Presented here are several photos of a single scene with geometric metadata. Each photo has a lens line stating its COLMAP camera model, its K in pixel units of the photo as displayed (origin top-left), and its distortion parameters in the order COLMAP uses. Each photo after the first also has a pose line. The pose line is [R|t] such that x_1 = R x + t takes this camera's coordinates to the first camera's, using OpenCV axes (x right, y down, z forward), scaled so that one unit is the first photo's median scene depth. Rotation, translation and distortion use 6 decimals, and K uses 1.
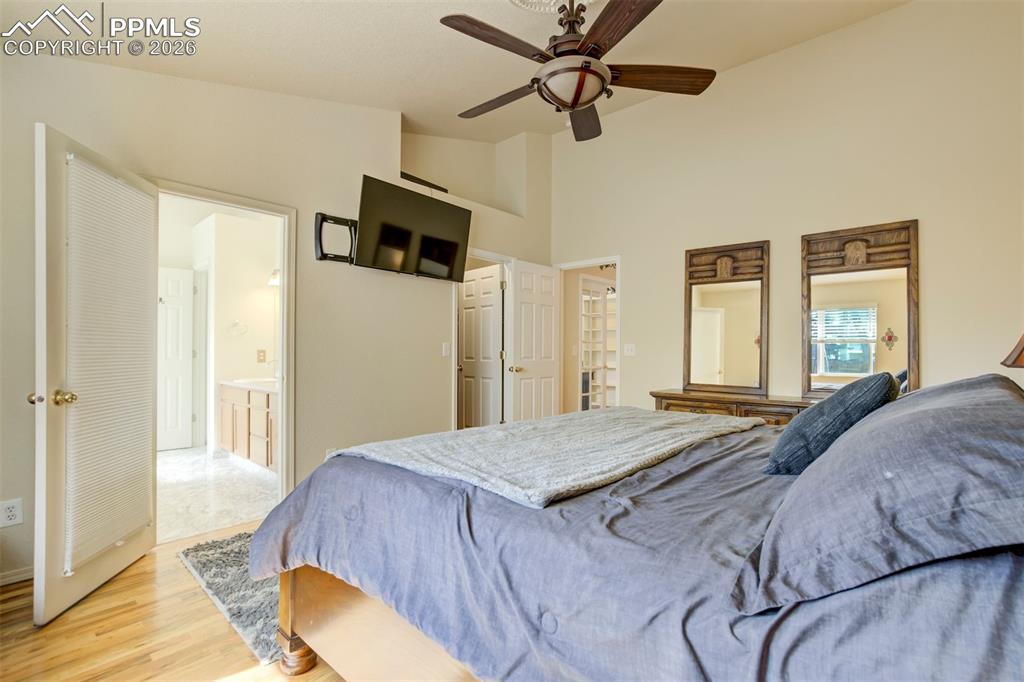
lens RADIAL K [[471.2, 0, 515.0], [0, 471.2, 349.9], [0, 0, 1]] dist [-0.027523, 0.013954]
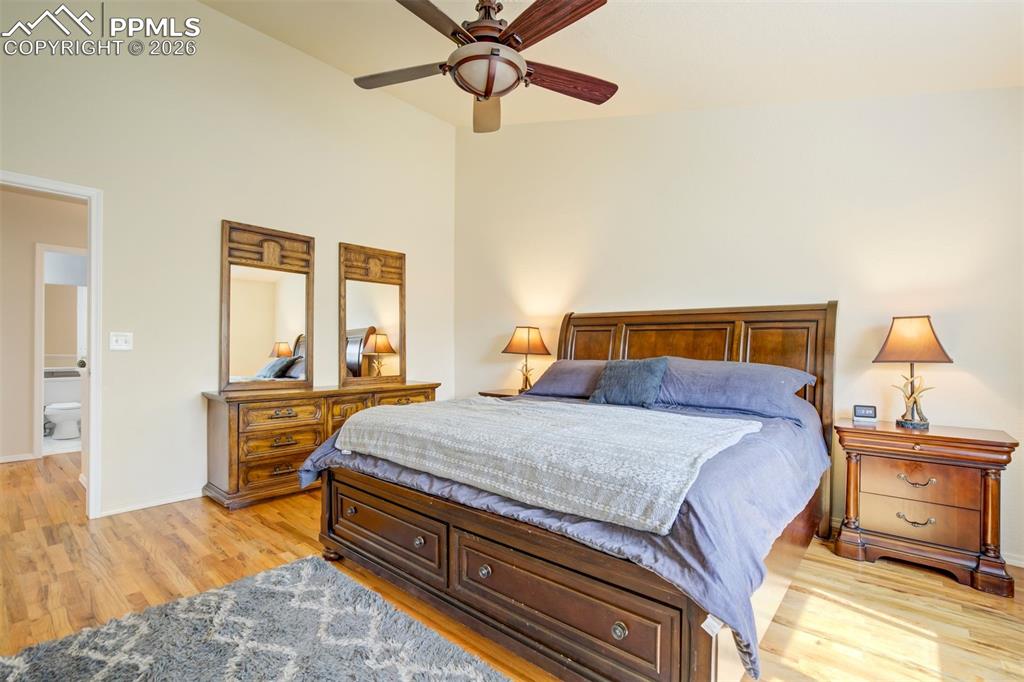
lens RADIAL K [[471.2, 0, 508.8], [0, 471.2, 345.1], [0, 0, 1]] dist [-0.027523, 0.013954]
pose [[0.014703, 0.008229, 0.999858, -0.468389], [-0.005859, 0.999950, -0.008143, 0.009691], [-0.999875, -0.005738, 0.014751, 0.526985]]
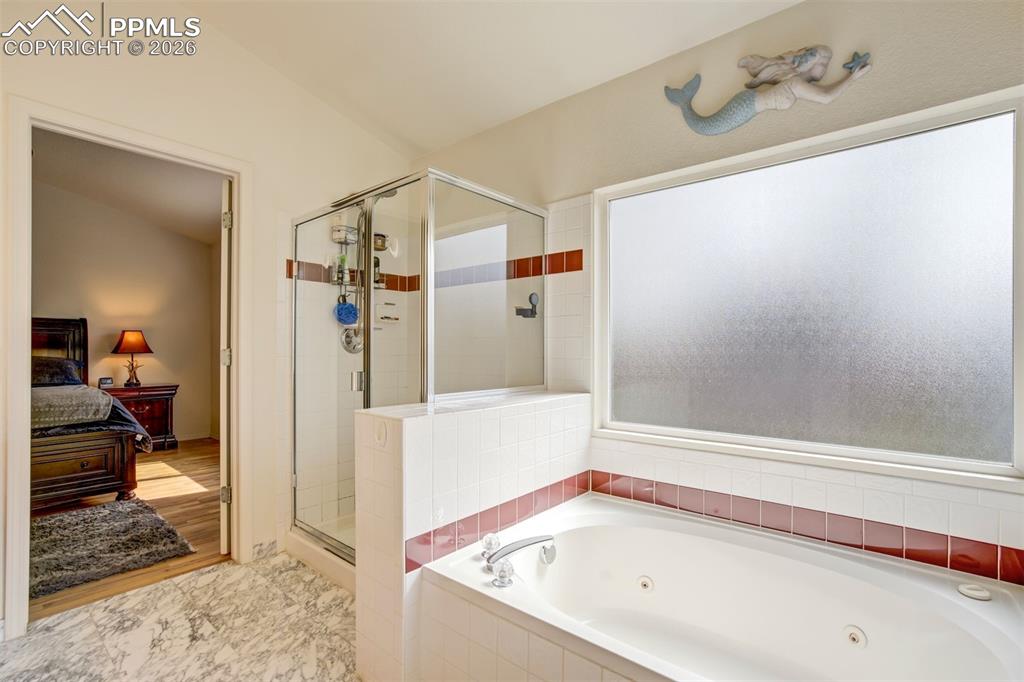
lens RADIAL K [[471.2, 0, 515.6], [0, 471.2, 346.6], [0, 0, 1]] dist [-0.027523, 0.013954]
pose [[-0.999980, 0.003938, 0.004994, -1.298151], [0.003932, 0.999992, -0.001051, 0.014479], [-0.004998, -0.001032, -0.999987, 2.000709]]
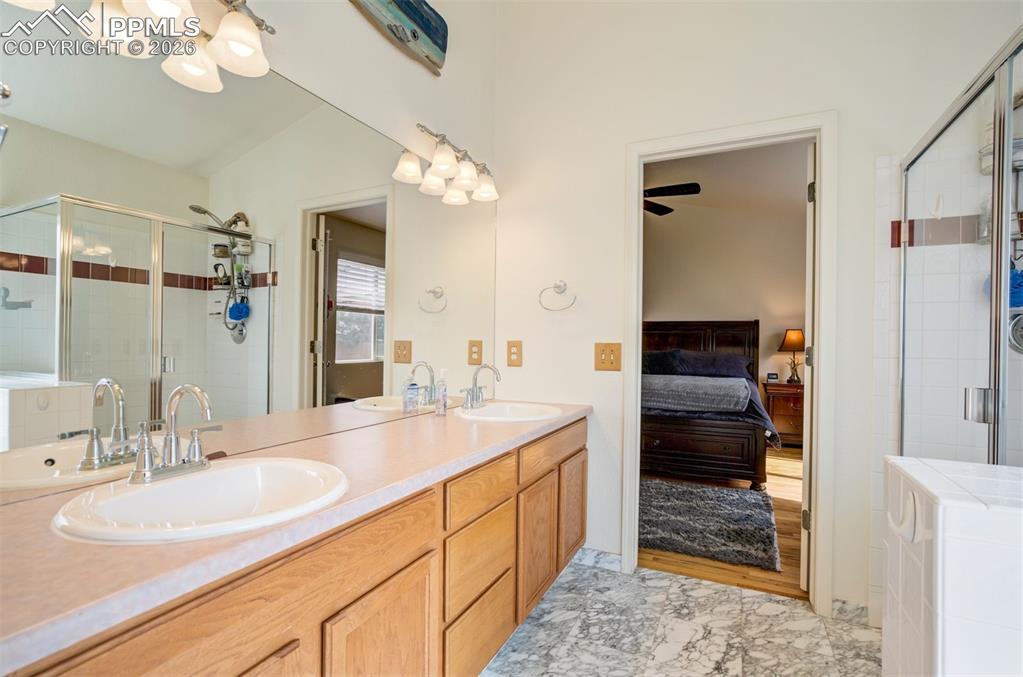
lens RADIAL K [[470.8, 0, 515.5], [0, 470.8, 345.8], [0, 0, 1]] dist [-0.027523, 0.013954]
pose [[-0.248773, -0.000878, 0.968562, -1.362750], [-0.005115, 0.999987, -0.000408, 0.018665], [-0.968548, -0.005055, -0.248774, 1.648158]]
